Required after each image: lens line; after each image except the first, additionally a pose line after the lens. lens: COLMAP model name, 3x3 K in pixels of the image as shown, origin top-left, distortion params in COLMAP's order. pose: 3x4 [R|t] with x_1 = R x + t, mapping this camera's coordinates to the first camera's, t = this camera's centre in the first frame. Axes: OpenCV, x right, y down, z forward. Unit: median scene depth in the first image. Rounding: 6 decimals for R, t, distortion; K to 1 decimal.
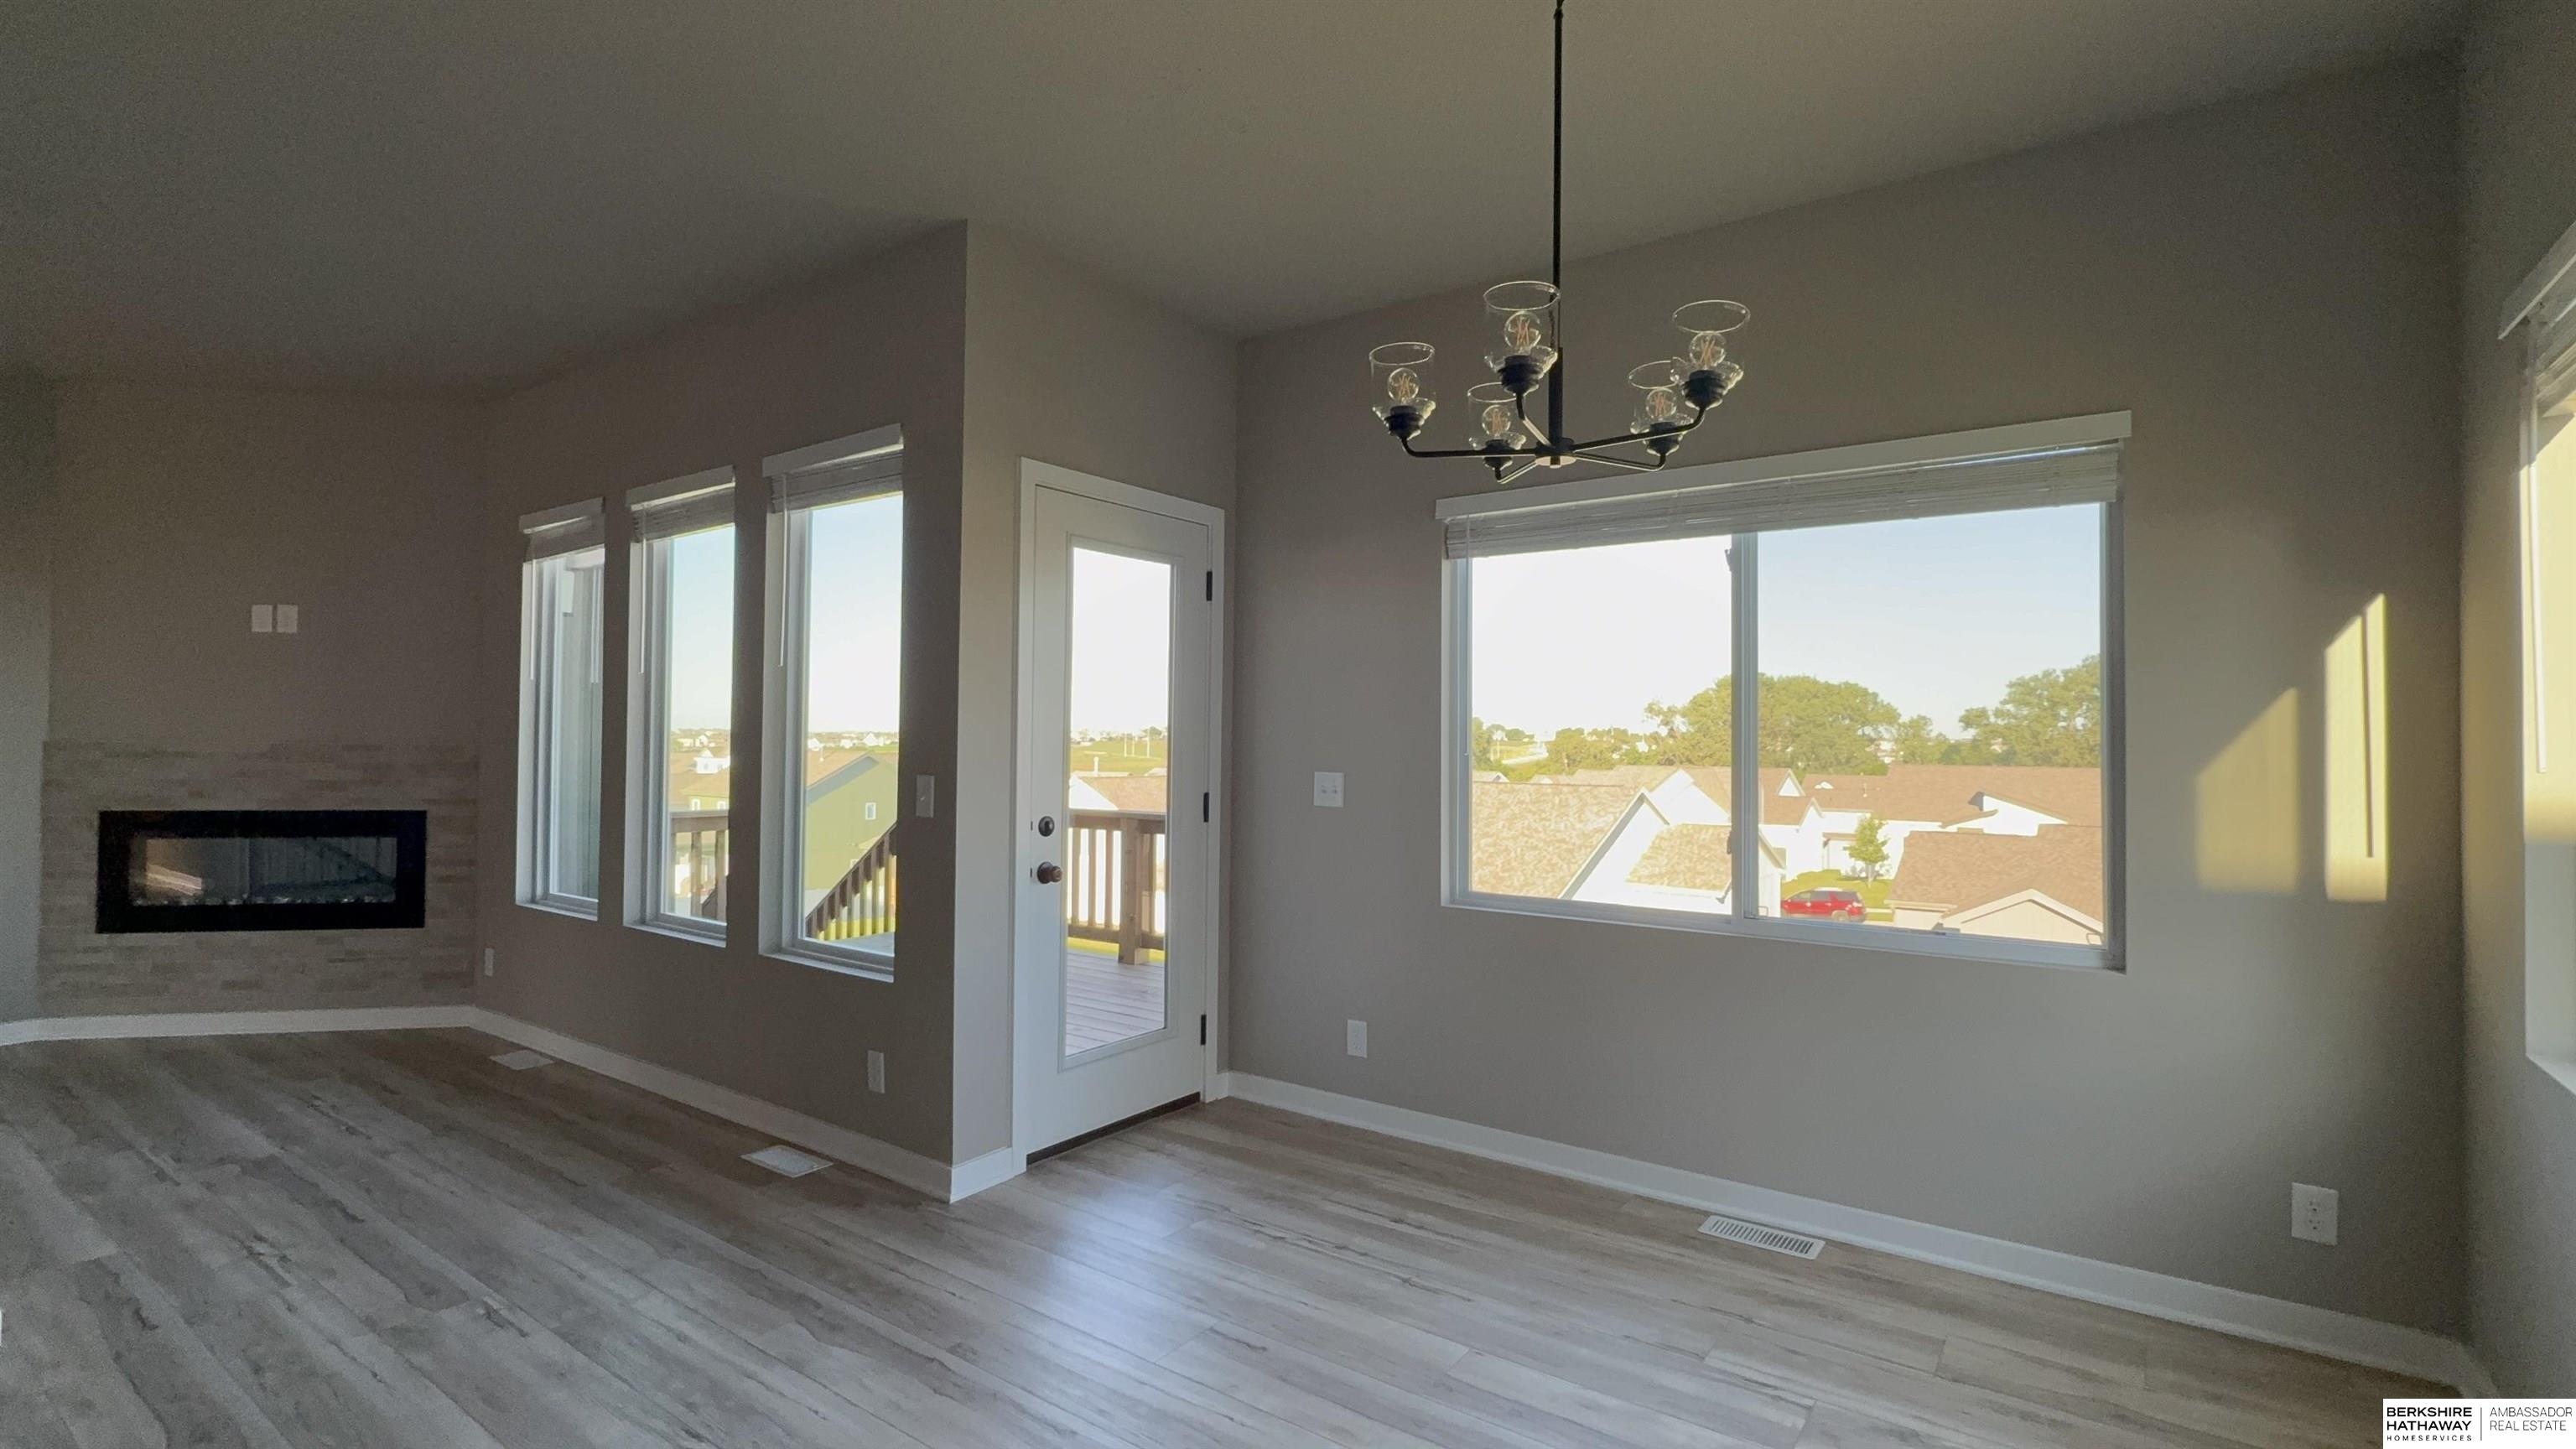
lens RADIAL K [[1172.3, 0, 1291.7], [0, 1172.3, 720.2], [0, 0, 1]] dist [-0.001789, 0.001227]
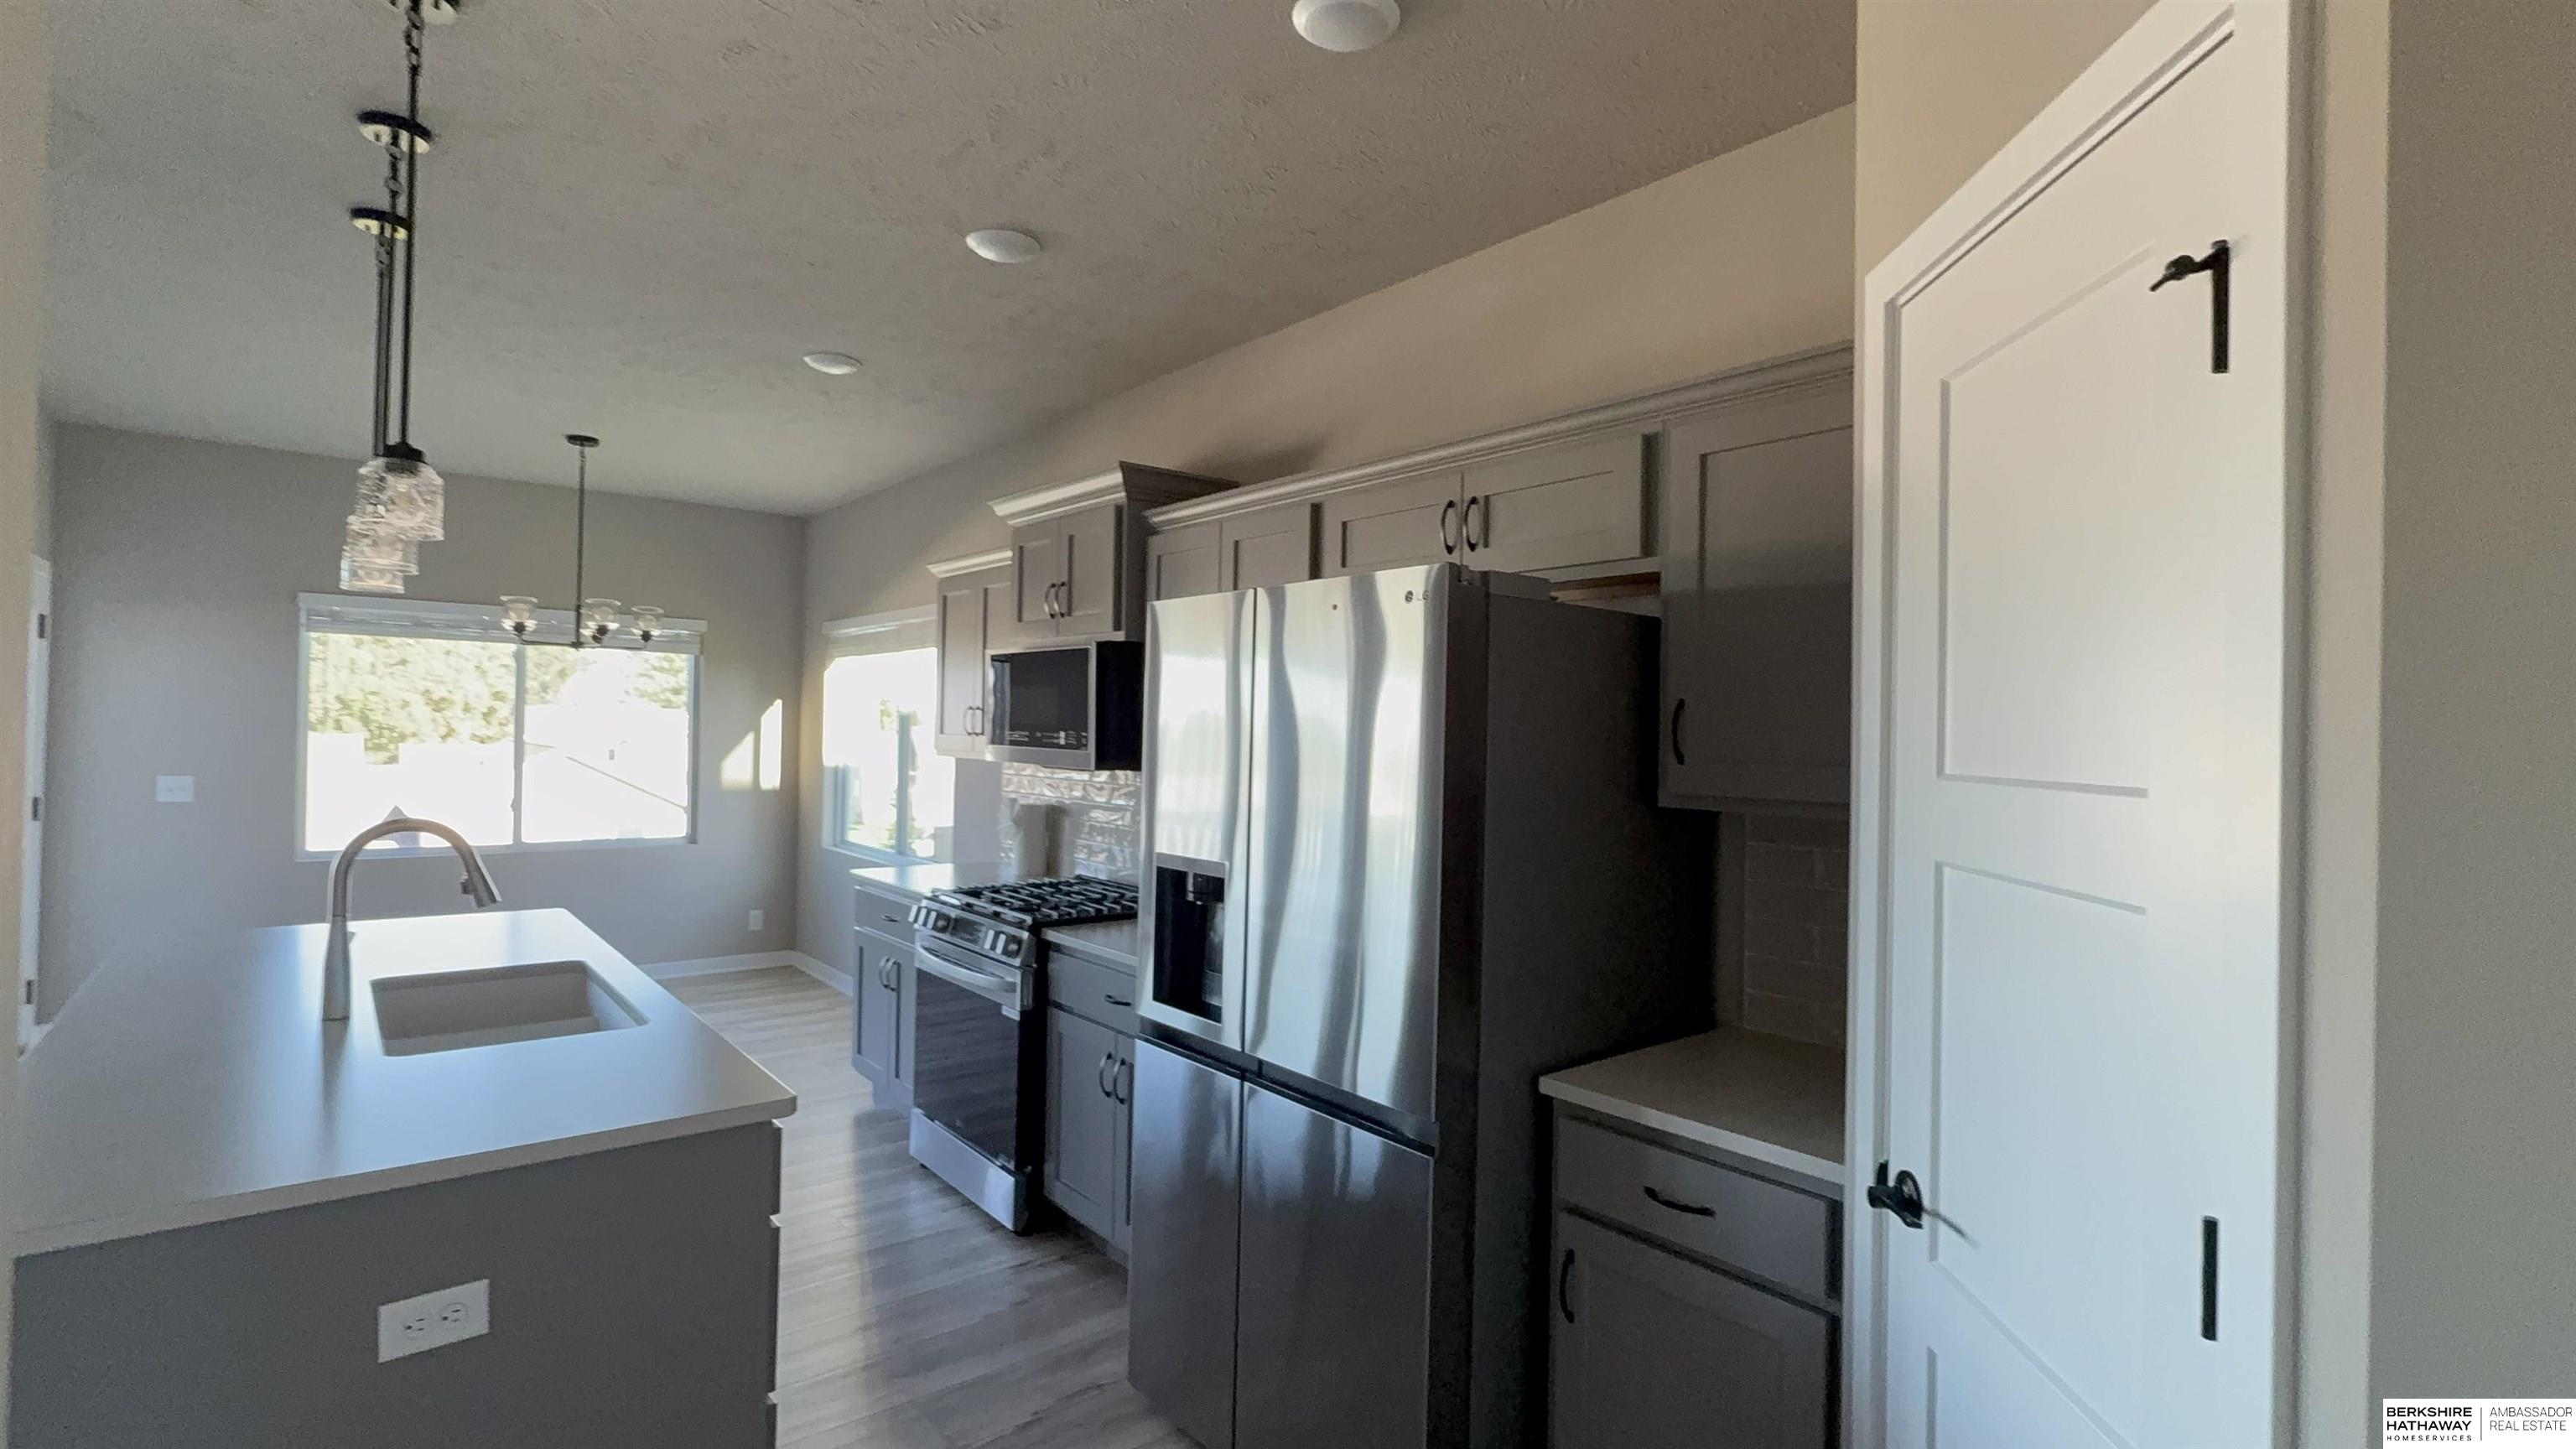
lens RADIAL K [[1172.3, 0, 1291.2], [0, 1172.3, 724.3], [0, 0, 1]] dist [-0.001789, 0.001227]
pose [[0.250253, 0.001065, 0.968180, -0.803982], [-0.035555, 0.999335, 0.008091, -0.060510], [-0.967527, -0.036449, 0.250124, -0.487511]]
